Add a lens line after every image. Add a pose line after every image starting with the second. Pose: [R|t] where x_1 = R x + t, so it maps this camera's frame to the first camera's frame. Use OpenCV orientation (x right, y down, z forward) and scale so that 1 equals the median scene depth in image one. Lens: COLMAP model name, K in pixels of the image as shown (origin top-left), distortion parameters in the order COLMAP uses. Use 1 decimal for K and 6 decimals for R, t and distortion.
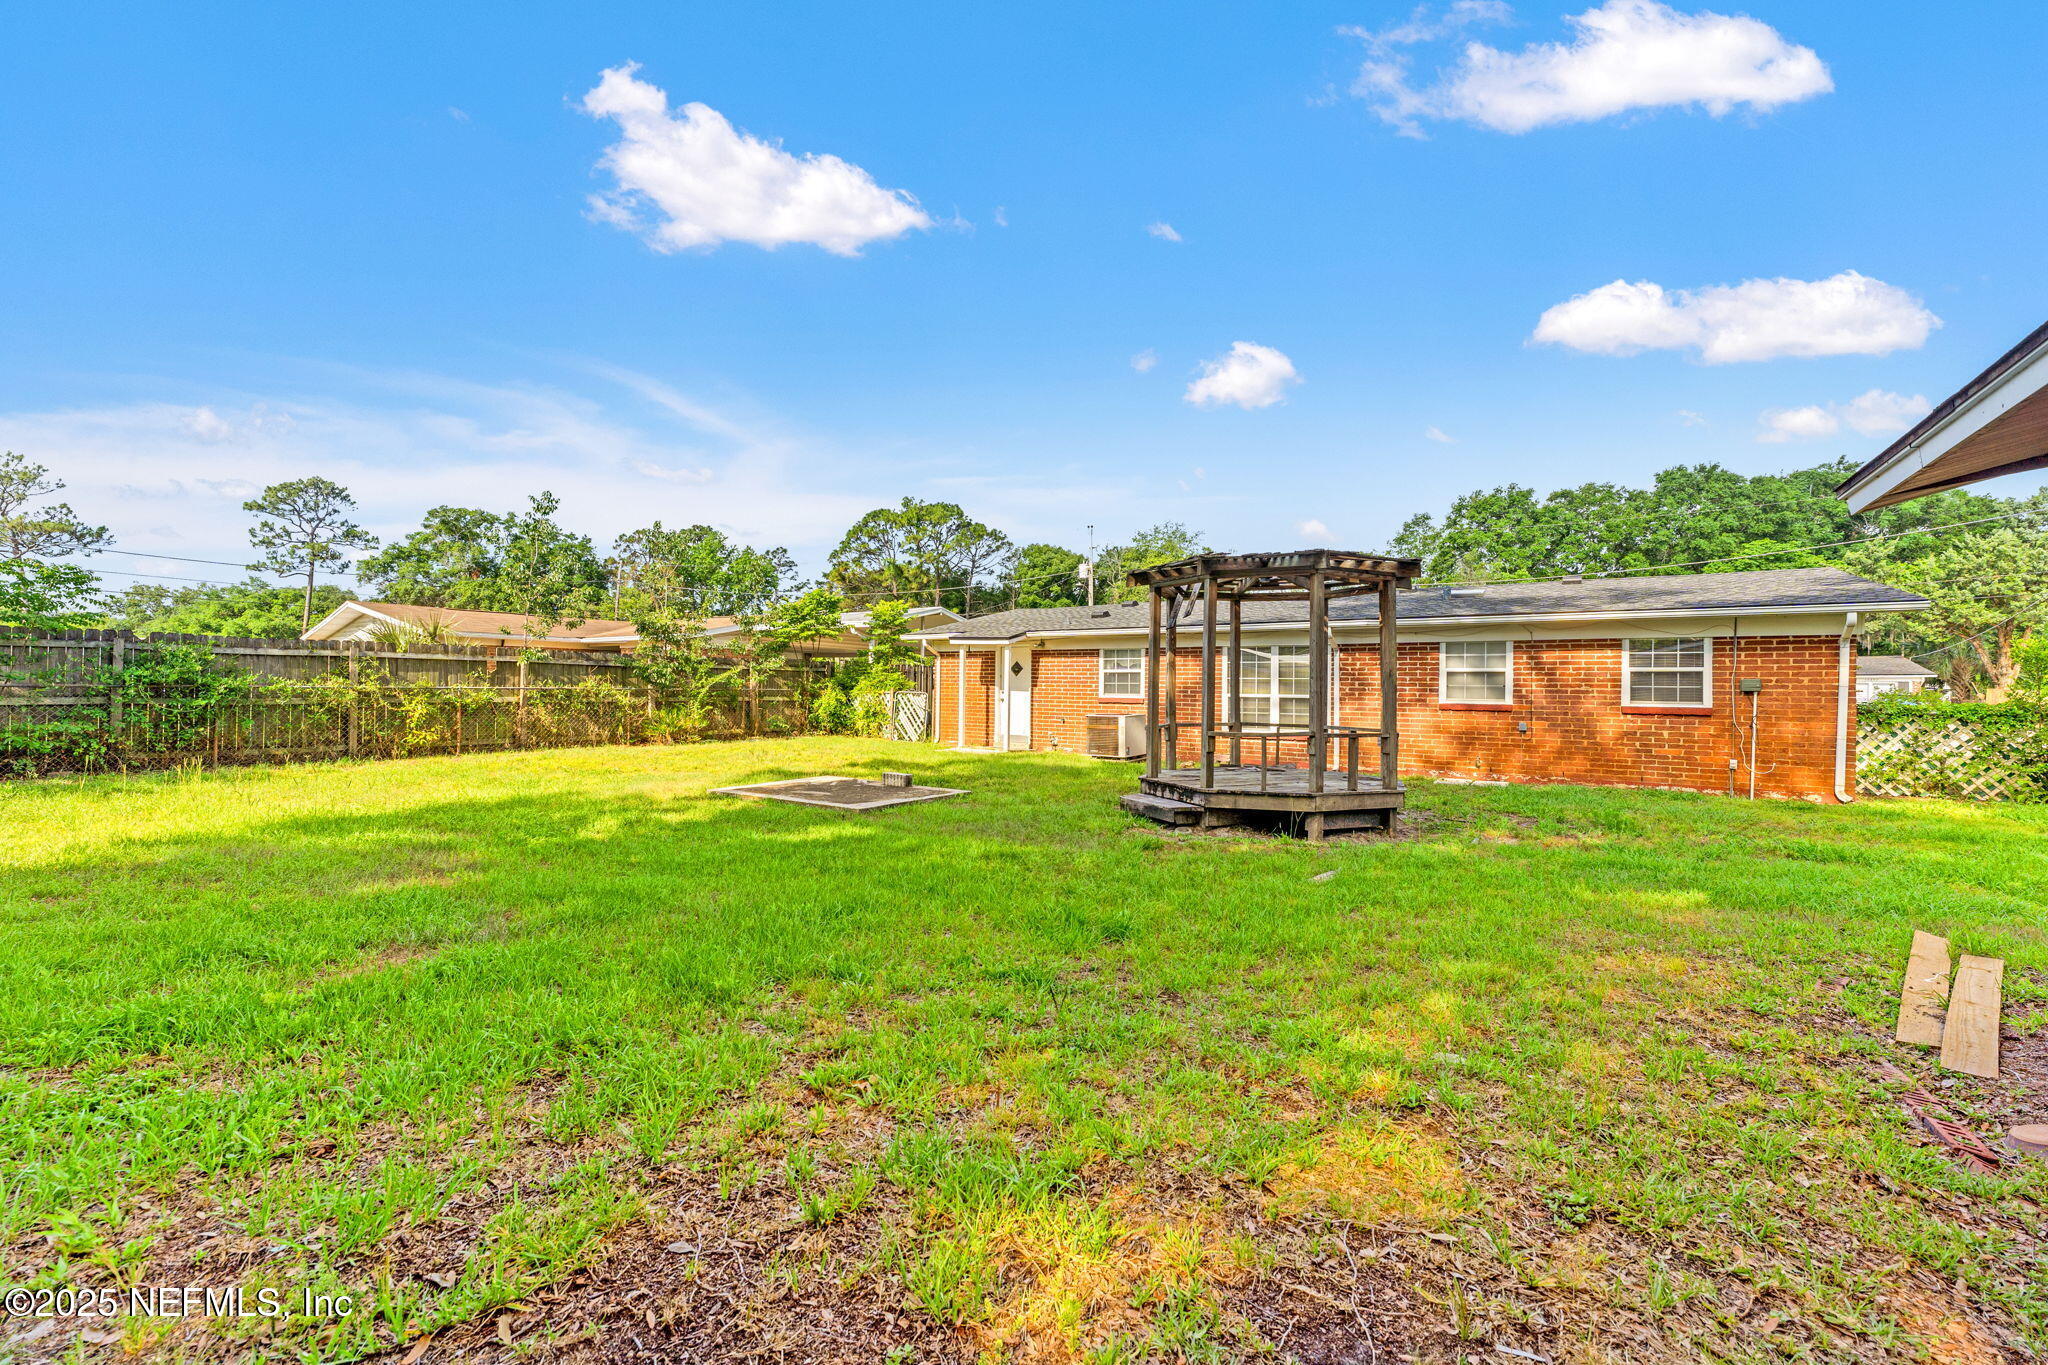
lens RADIAL K [[829.5, 0, 1023.5], [0, 829.5, 698.4], [0, 0, 1]] dist [-0.000216, -0.000333]
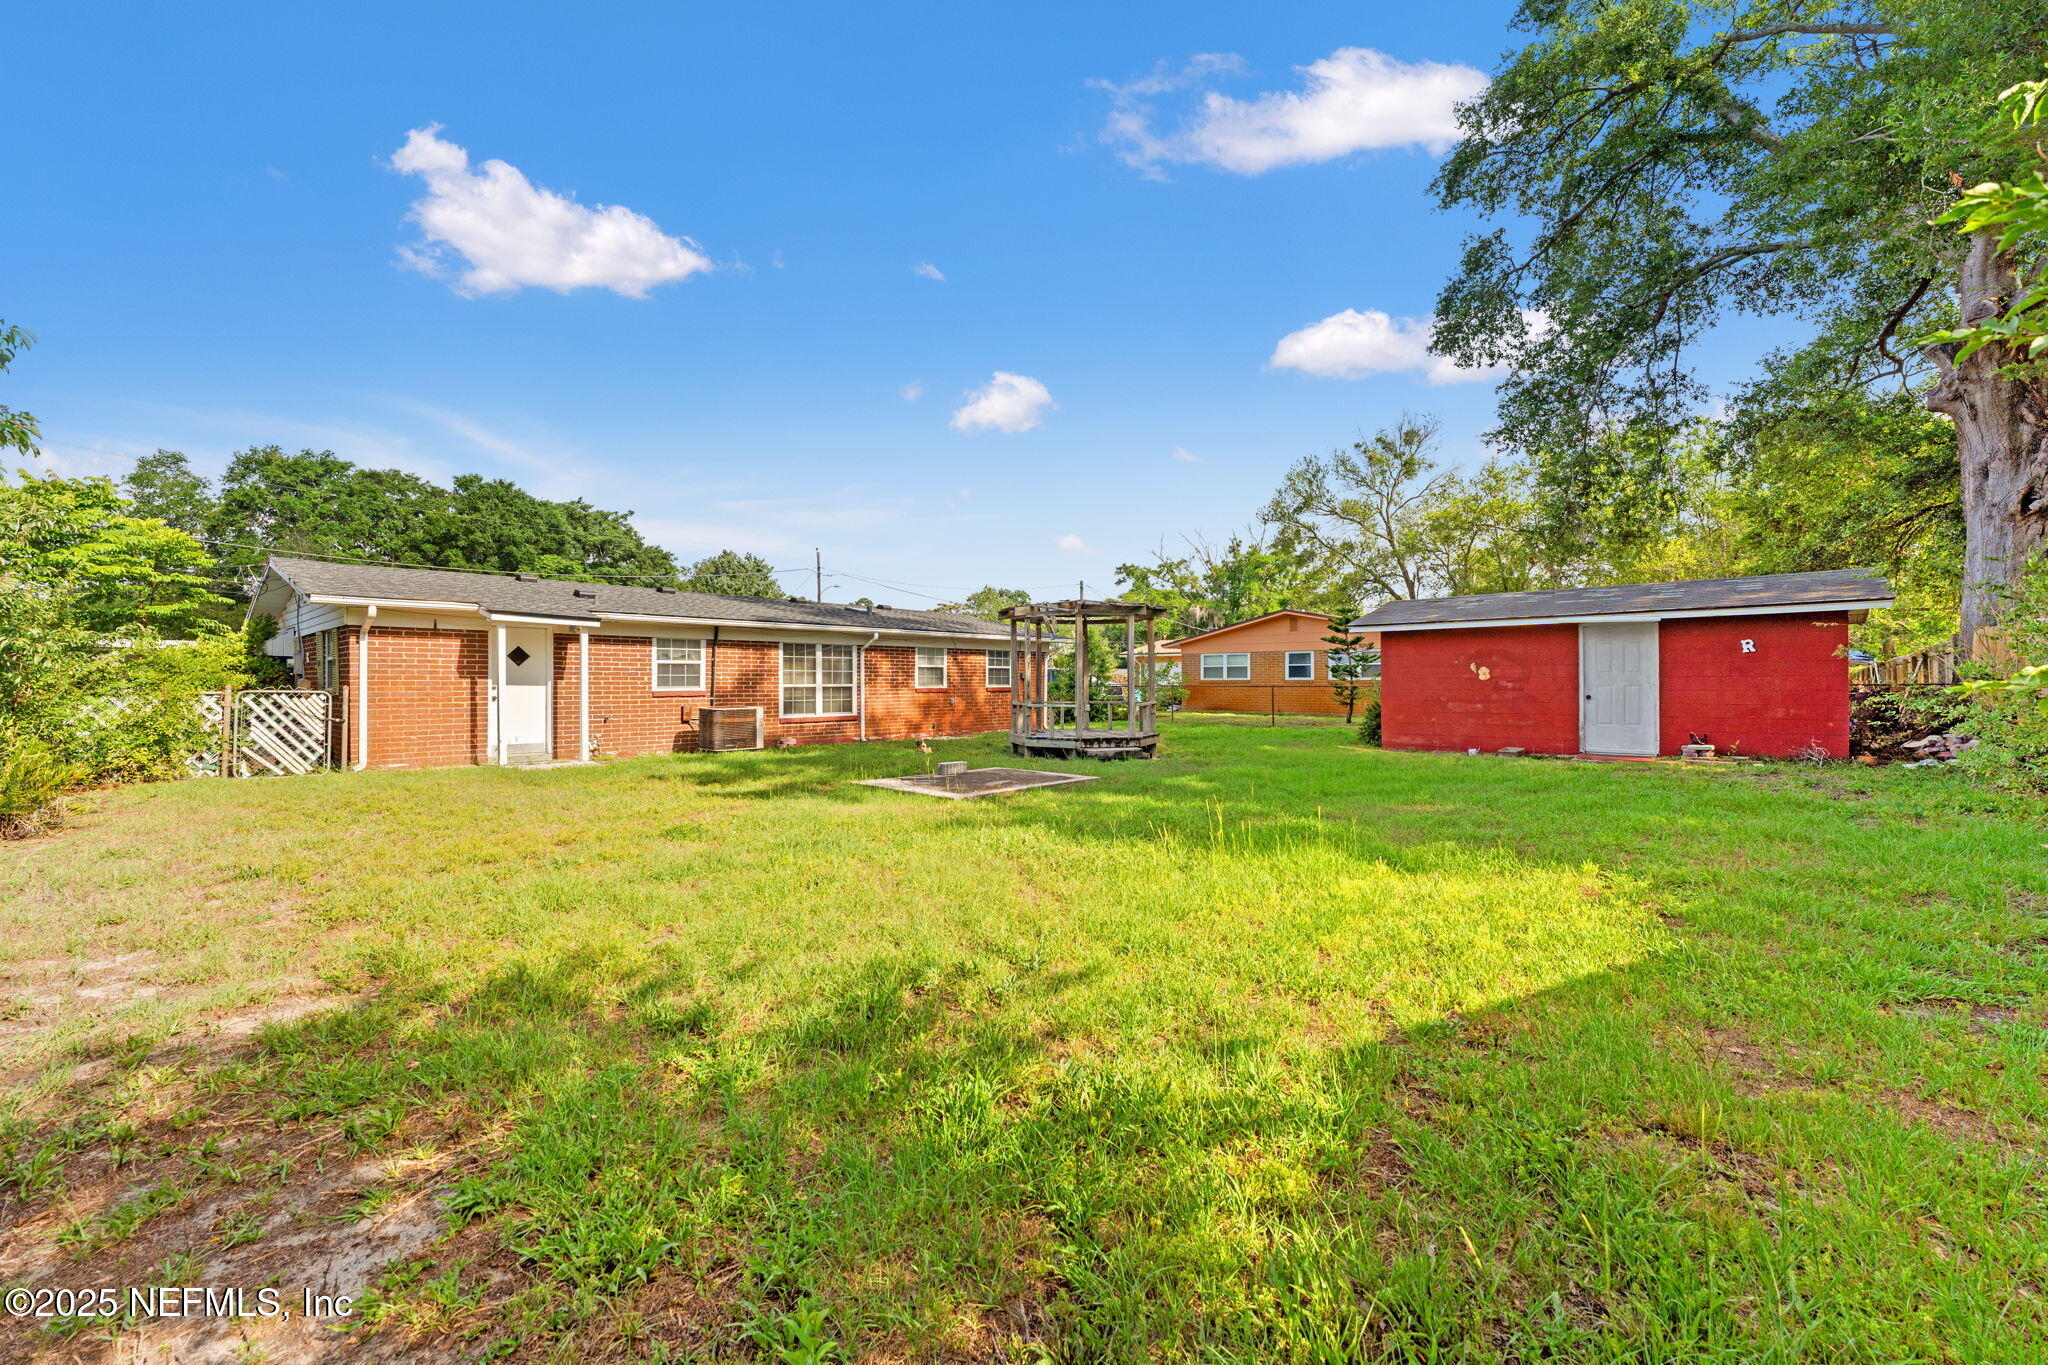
lens RADIAL K [[815.6, 0, 1024.0], [0, 815.6, 682.5], [0, 0, 1]] dist [-0.000178, -0.000247]
pose [[0.141529, -0.013602, 0.989841, -0.692050], [0.016005, 0.999806, 0.011450, -0.013199], [-0.989805, 0.014222, 0.141719, 0.451841]]
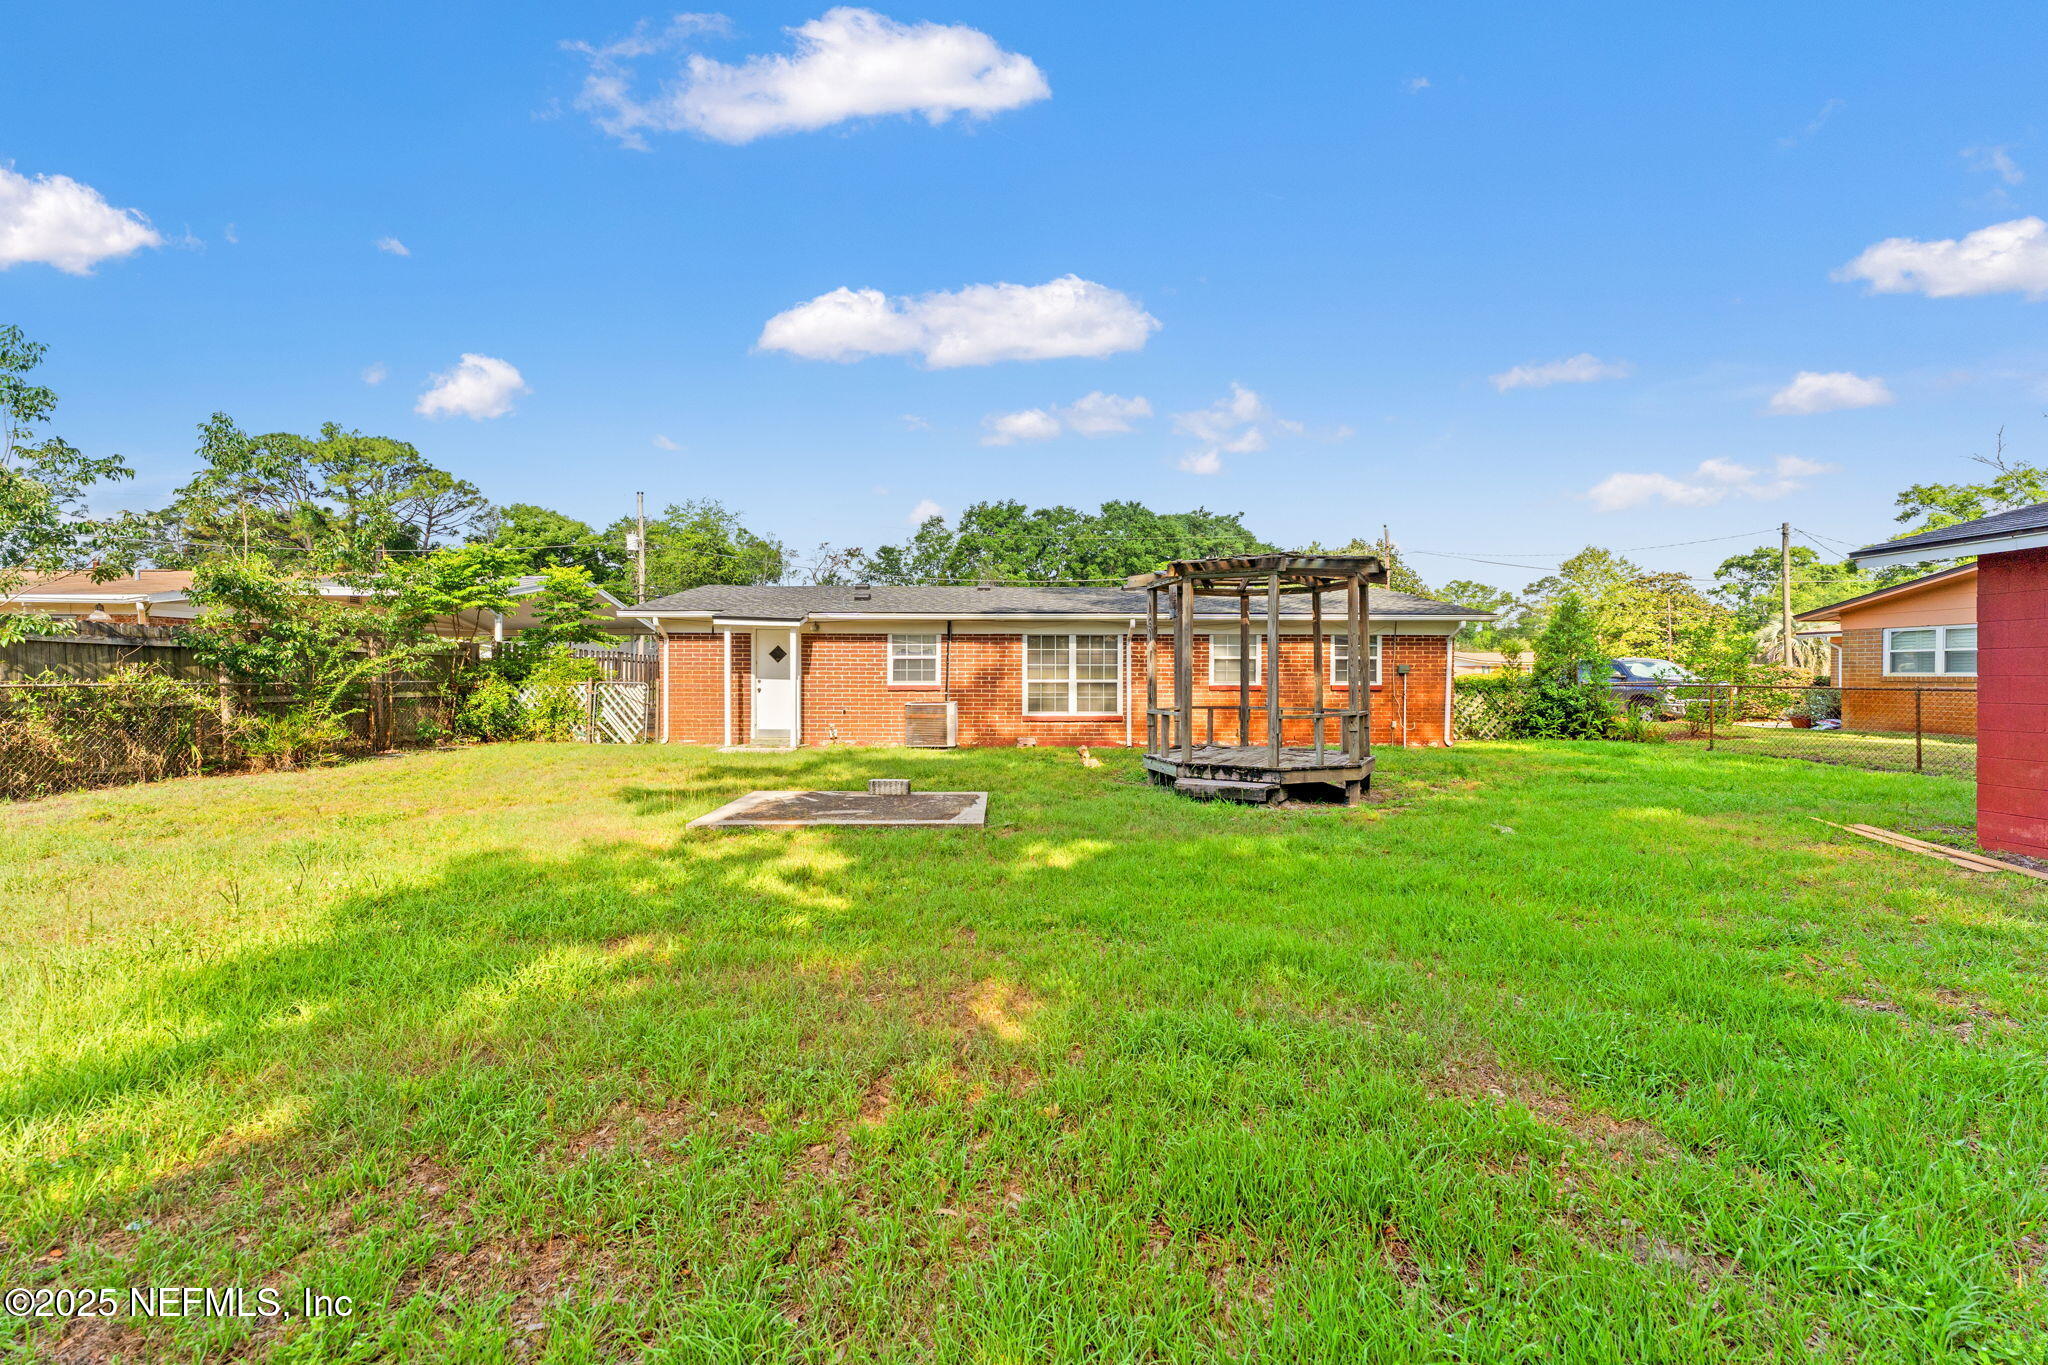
lens RADIAL K [[815.6, 0, 1024.0], [0, 815.6, 682.5], [0, 0, 1]] dist [-0.000178, -0.000247]
pose [[0.811143, -0.015666, 0.584639, -0.310265], [0.015357, 0.999867, 0.005484, -0.006425], [-0.584647, 0.004530, 0.811275, 0.147752]]
